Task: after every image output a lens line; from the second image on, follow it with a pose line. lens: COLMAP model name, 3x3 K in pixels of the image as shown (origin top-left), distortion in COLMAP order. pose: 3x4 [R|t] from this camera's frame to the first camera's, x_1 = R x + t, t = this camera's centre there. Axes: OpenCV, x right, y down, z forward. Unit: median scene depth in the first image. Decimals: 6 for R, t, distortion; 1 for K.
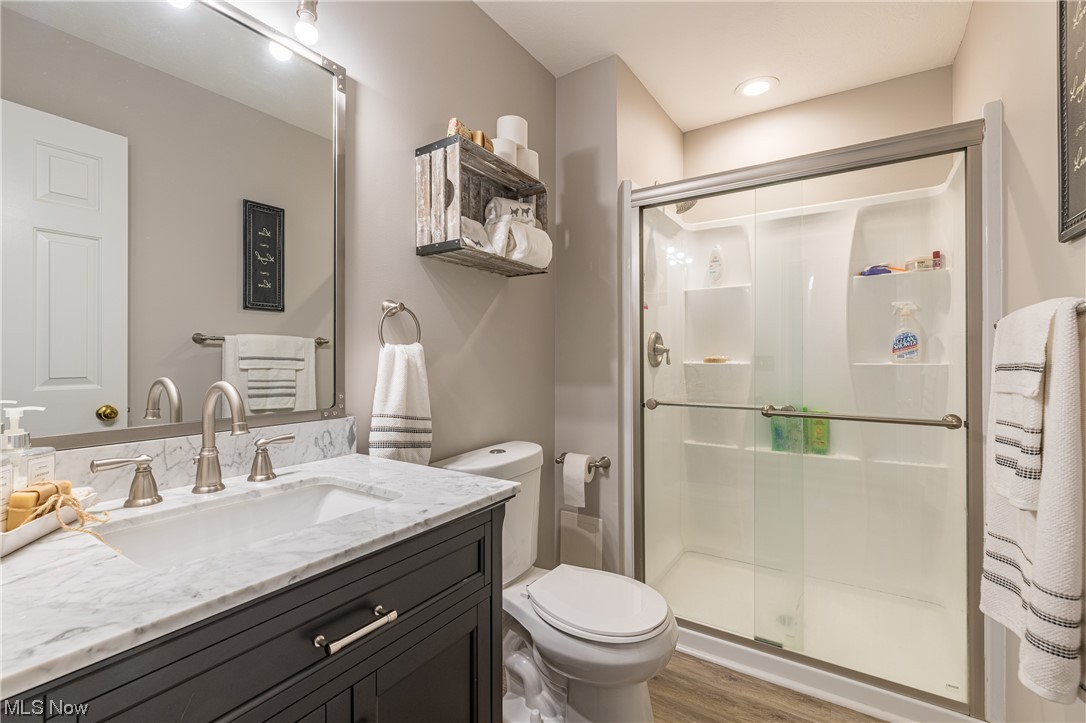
lens RADIAL K [[462.6, 0, 540.8], [0, 462.6, 359.5], [0, 0, 1]] dist [-0.000886, 0.000277]
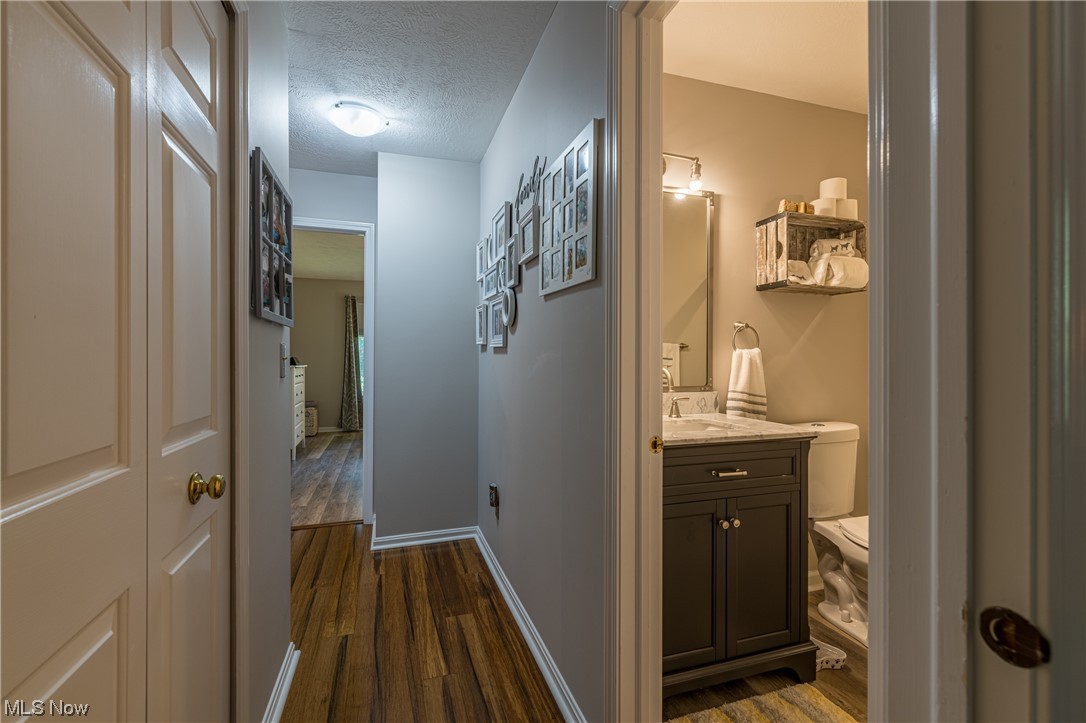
lens RADIAL K [[462.6, 0, 542.6], [0, 462.6, 361.1], [0, 0, 1]] dist [-0.000886, 0.000277]
pose [[0.769754, 0.005026, -0.638320, 0.175205], [-0.003239, 0.999987, 0.003967, 0.005418], [0.638332, -0.000986, 0.769761, -0.670510]]
